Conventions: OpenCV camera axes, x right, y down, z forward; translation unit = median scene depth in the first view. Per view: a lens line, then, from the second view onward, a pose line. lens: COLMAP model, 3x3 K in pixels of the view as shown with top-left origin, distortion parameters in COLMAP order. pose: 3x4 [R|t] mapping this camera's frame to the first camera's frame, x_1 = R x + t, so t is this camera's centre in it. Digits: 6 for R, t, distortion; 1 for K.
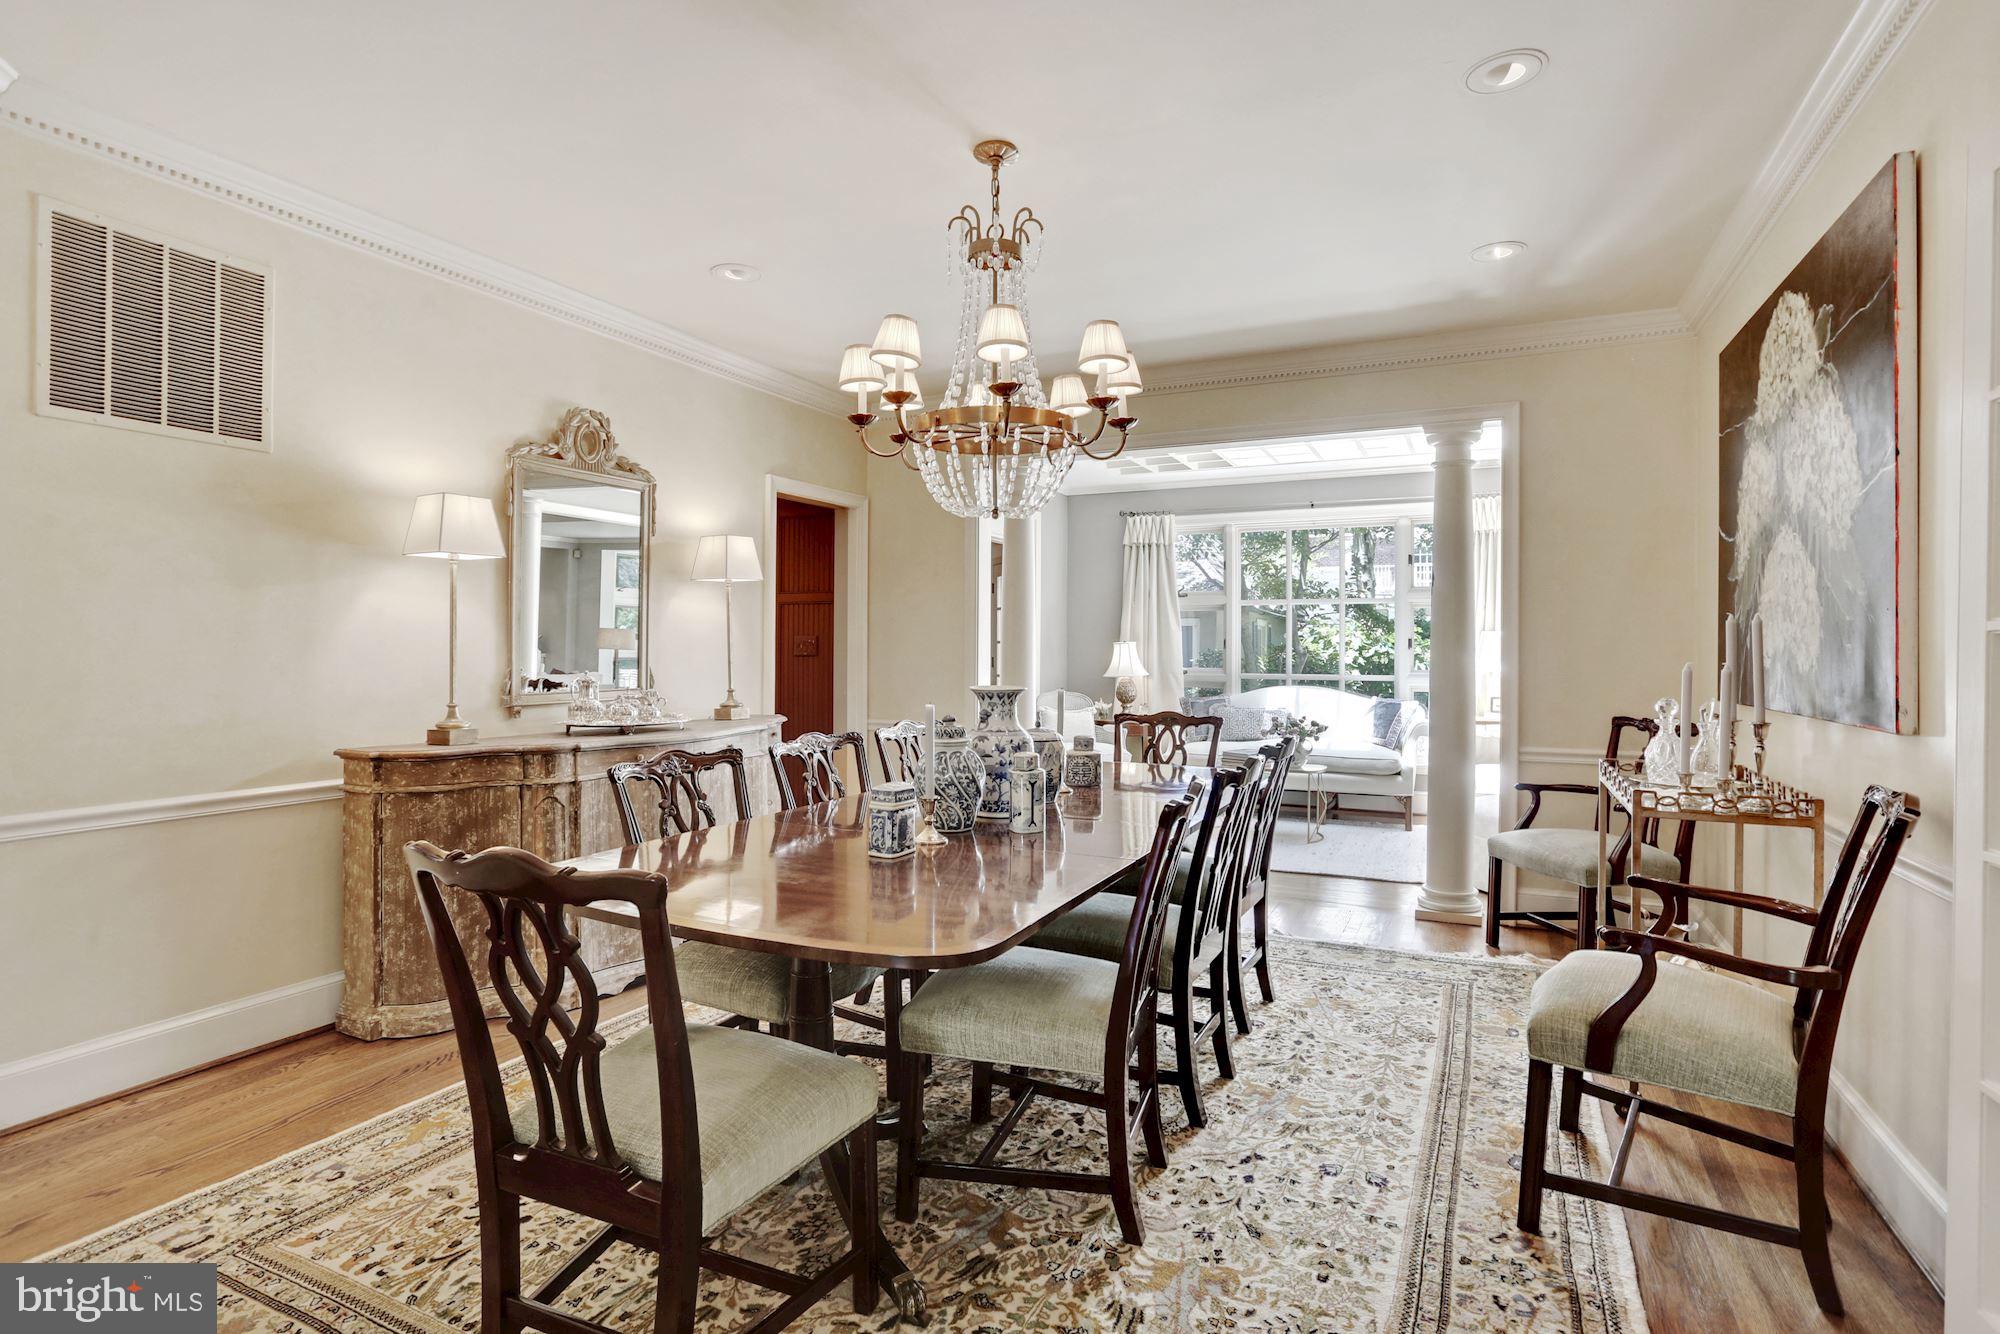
lens RADIAL K [[987.0, 0, 995.1], [0, 987.0, 655.3], [0, 0, 1]] dist [-0.001831, 0.000483]
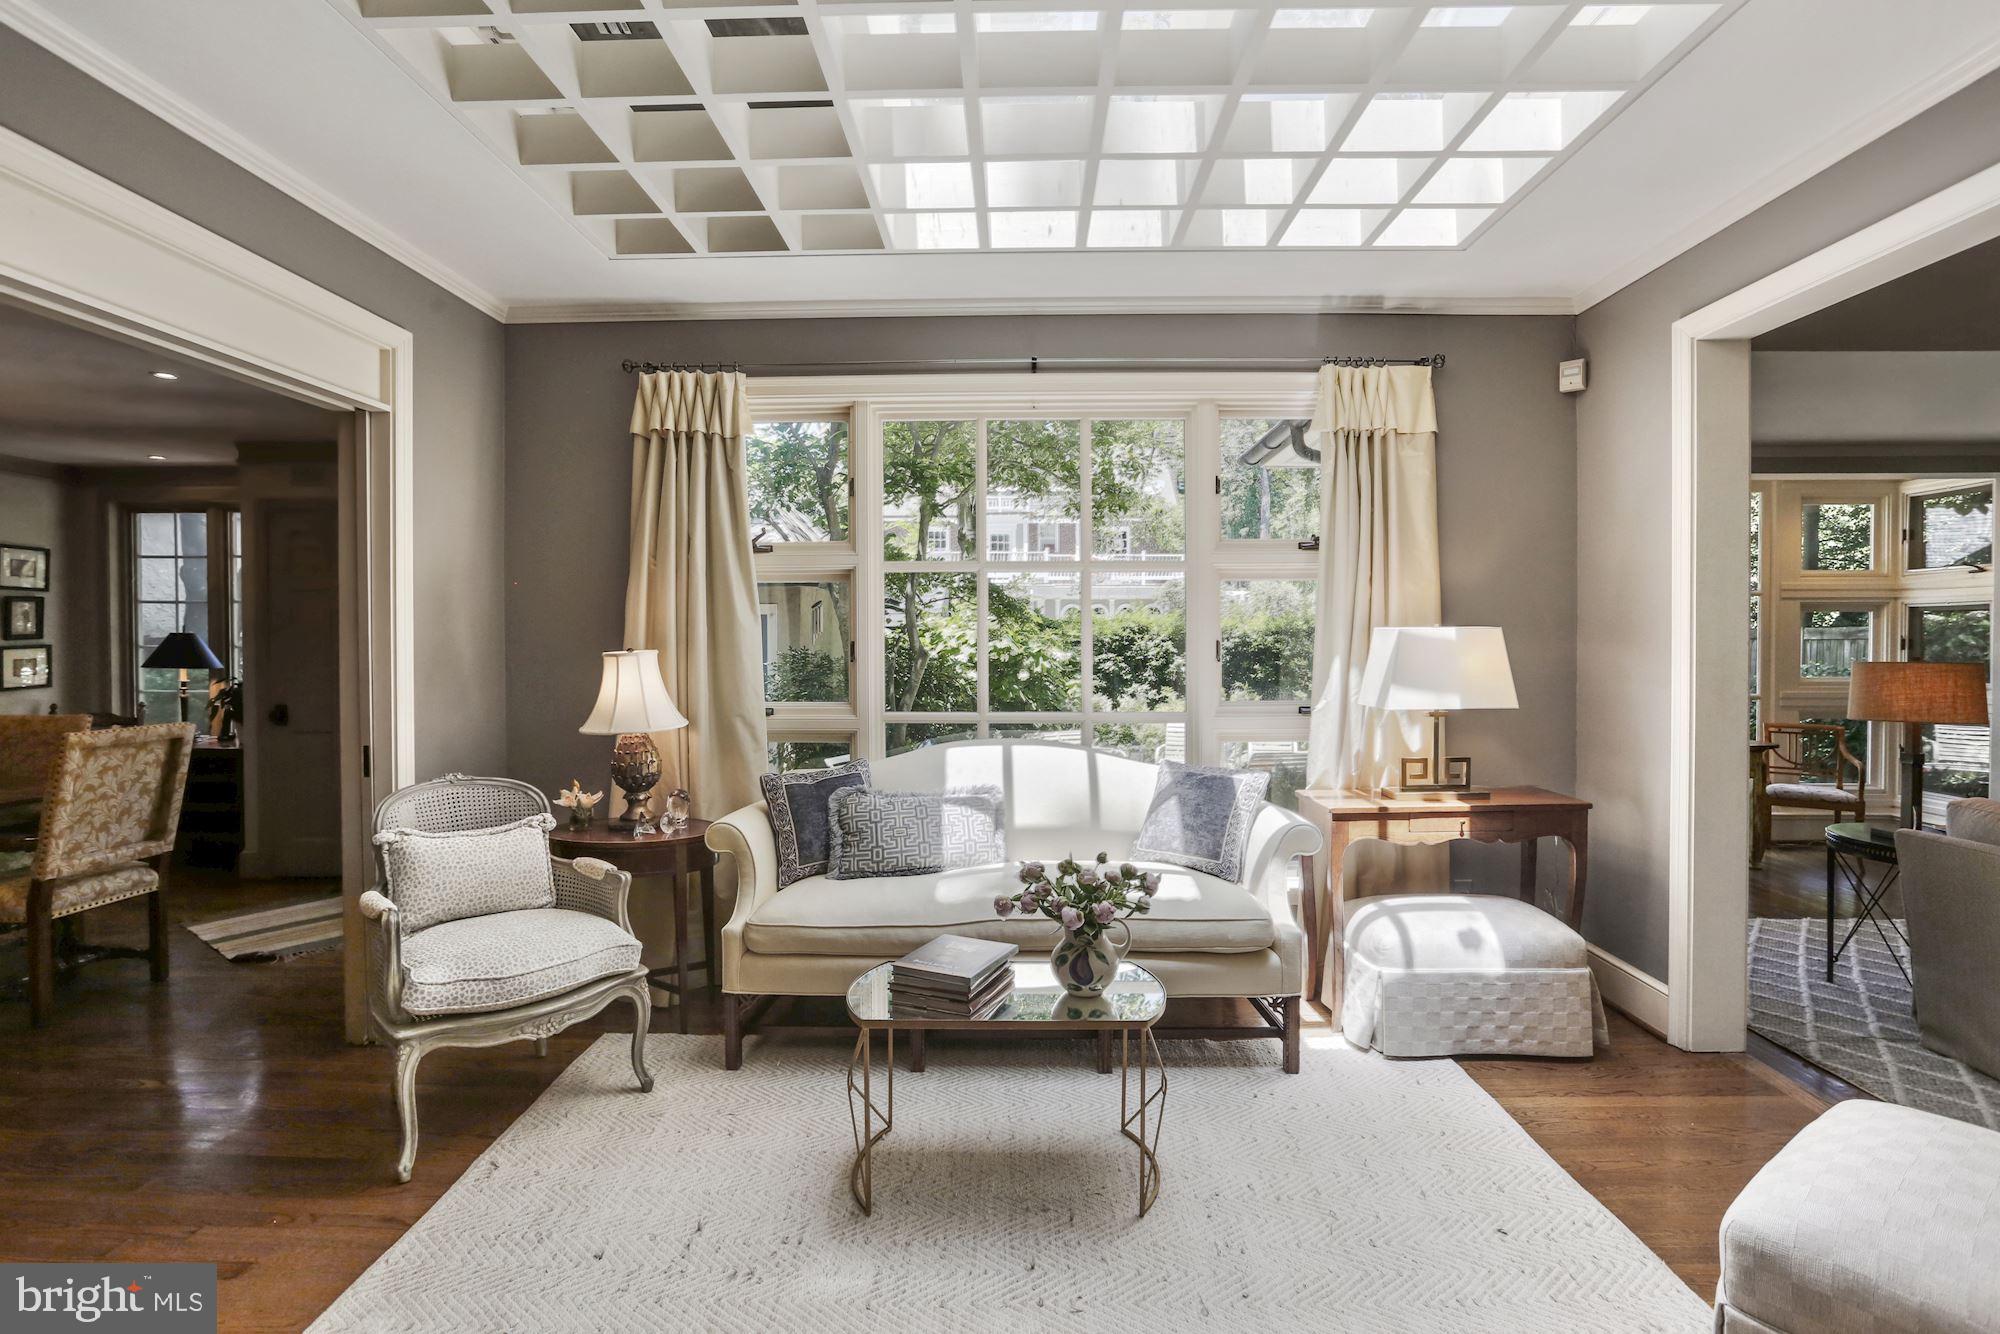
lens RADIAL K [[987.0, 0, 990.6], [0, 987.0, 651.9], [0, 0, 1]] dist [-0.001831, 0.000483]
pose [[0.909585, -0.009637, 0.415405, 0.093593], [0.006184, 0.999934, 0.009656, -0.016010], [-0.415471, -0.006214, 0.909585, 0.533200]]
